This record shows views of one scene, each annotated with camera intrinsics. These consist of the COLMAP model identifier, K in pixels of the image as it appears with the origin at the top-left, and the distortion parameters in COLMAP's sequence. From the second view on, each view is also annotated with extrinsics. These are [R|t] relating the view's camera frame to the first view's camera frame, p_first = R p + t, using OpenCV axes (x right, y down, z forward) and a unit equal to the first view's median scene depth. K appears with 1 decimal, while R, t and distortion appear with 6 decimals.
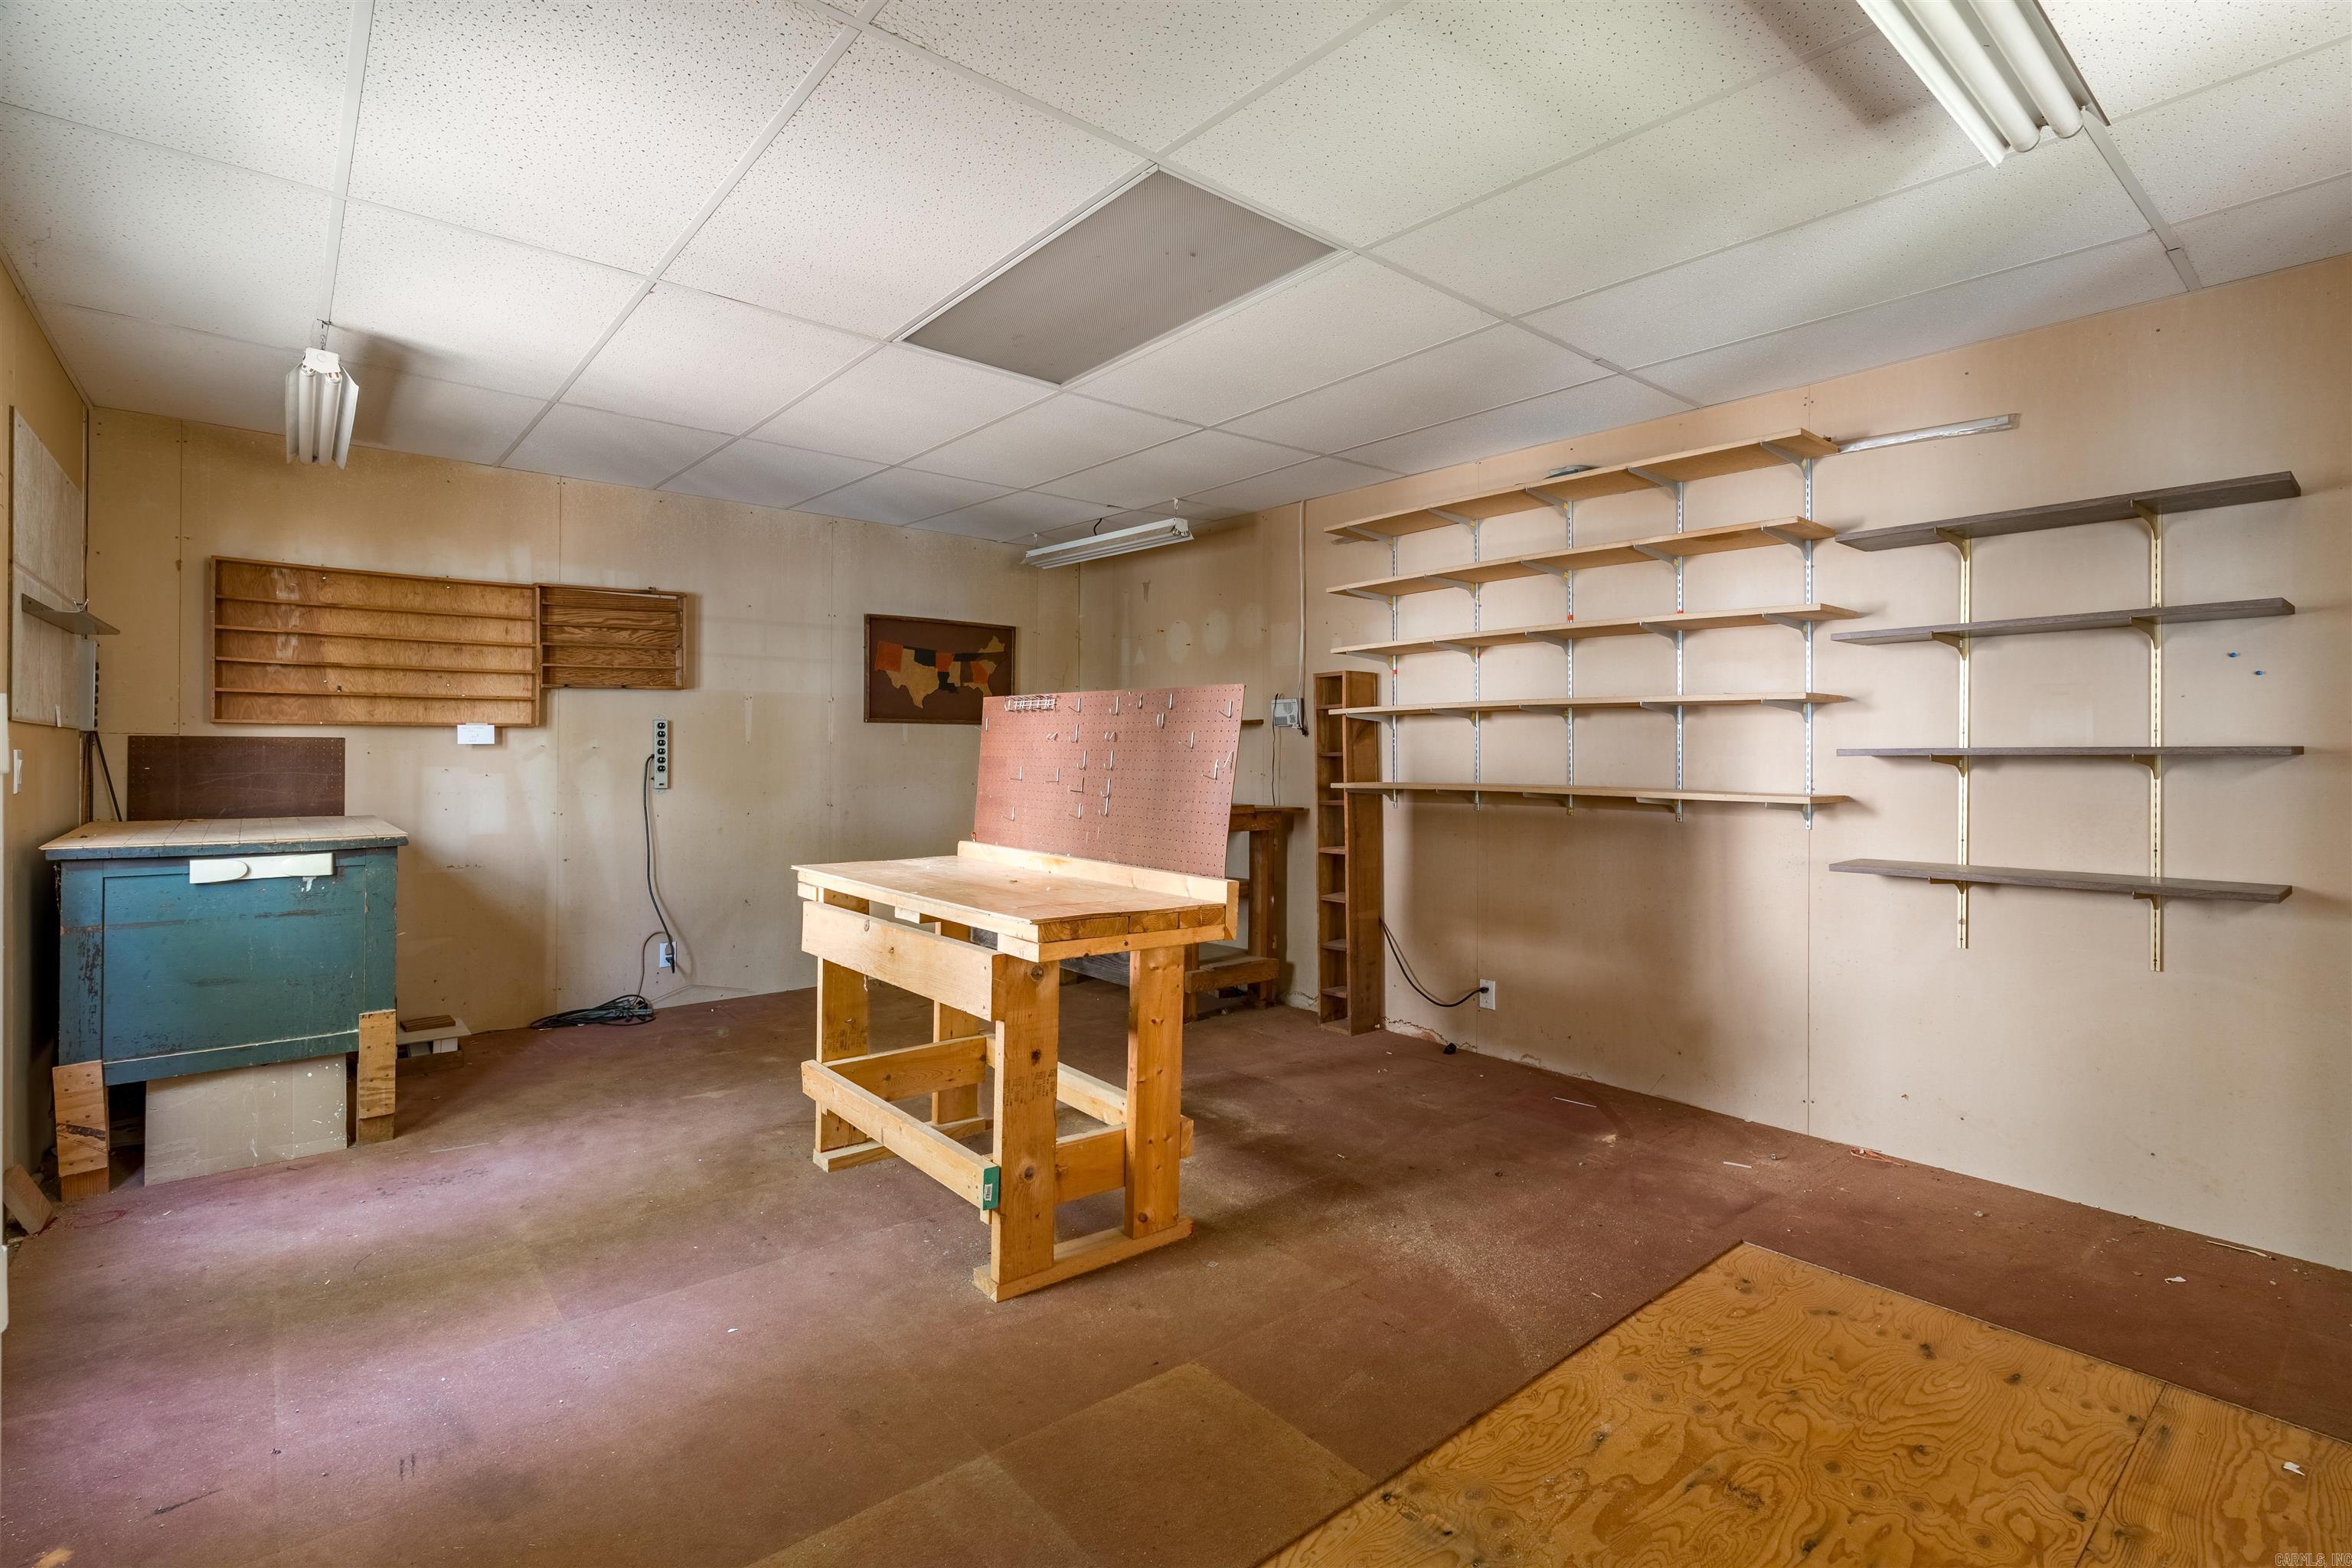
lens RADIAL K [[1081.5, 0, 1175.3], [0, 1081.5, 760.0], [0, 0, 1]] dist [-0.011574, 0.002521]
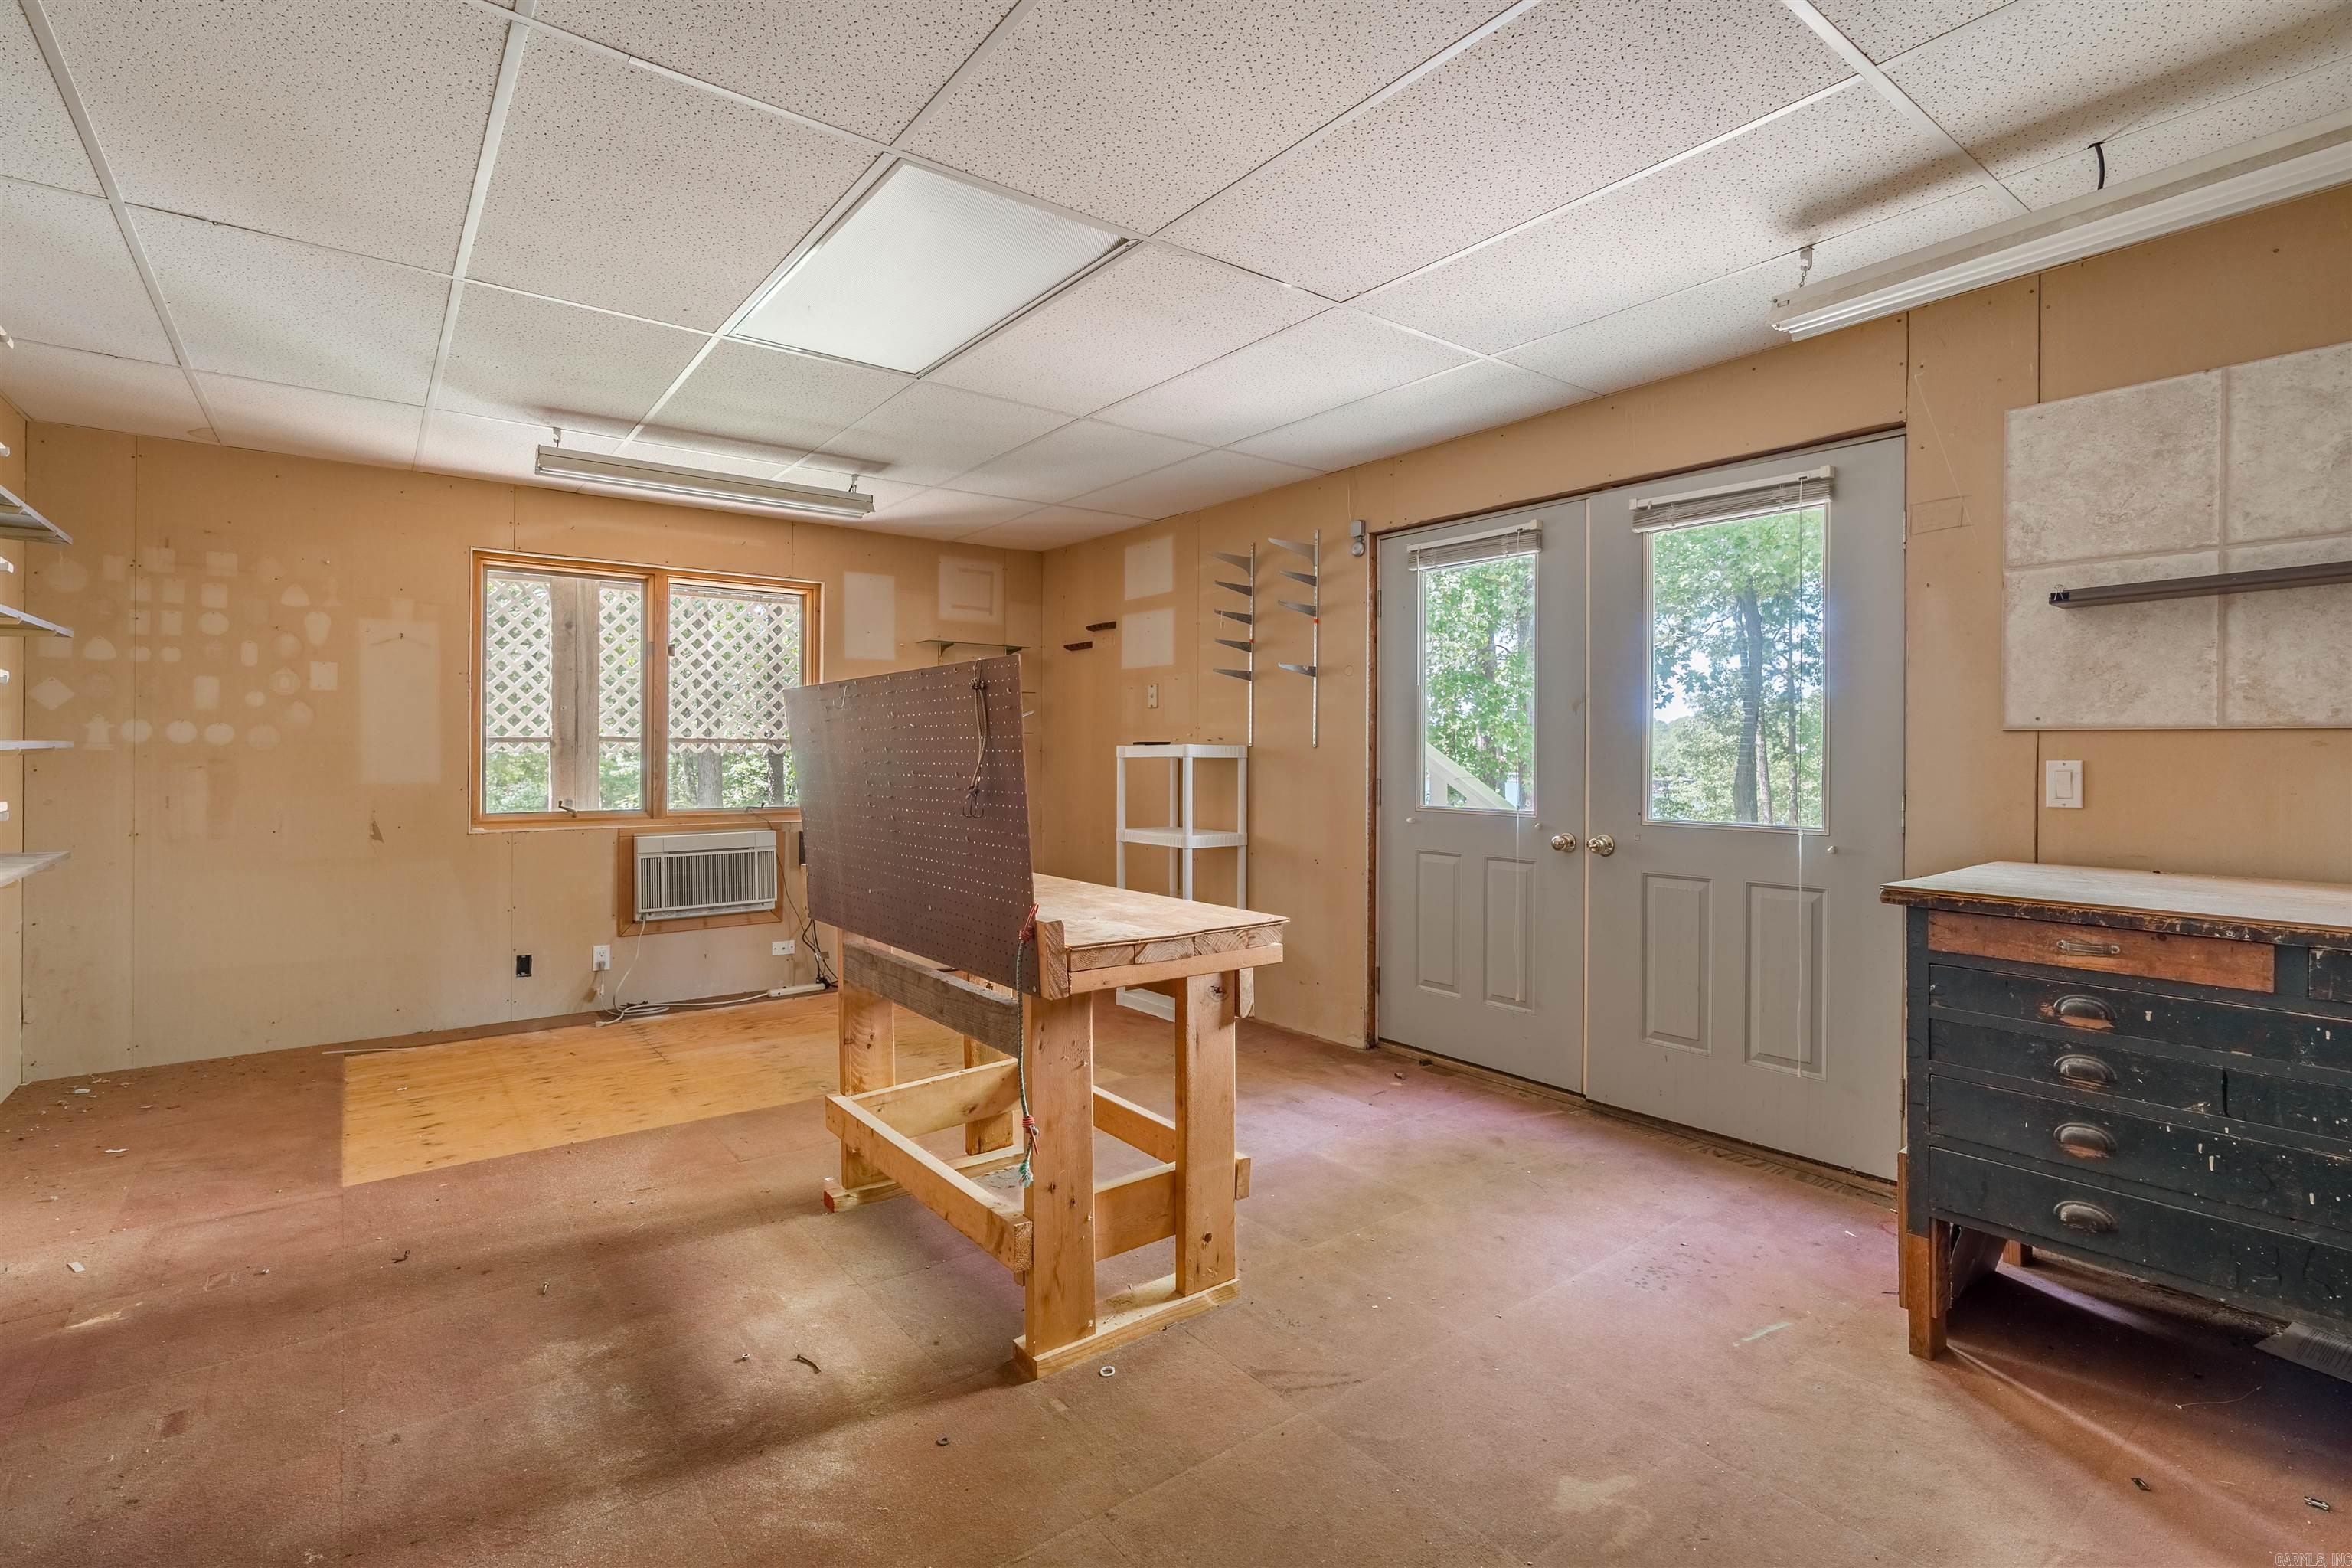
lens RADIAL K [[1081.5, 0, 1178.0], [0, 1081.5, 765.8], [0, 0, 1]] dist [-0.011574, 0.002521]
pose [[-0.998308, 0.000125, 0.058142, -0.421452], [0.001222, 0.999822, 0.018845, -0.005216], [-0.058129, 0.018885, -0.998130, 2.176468]]
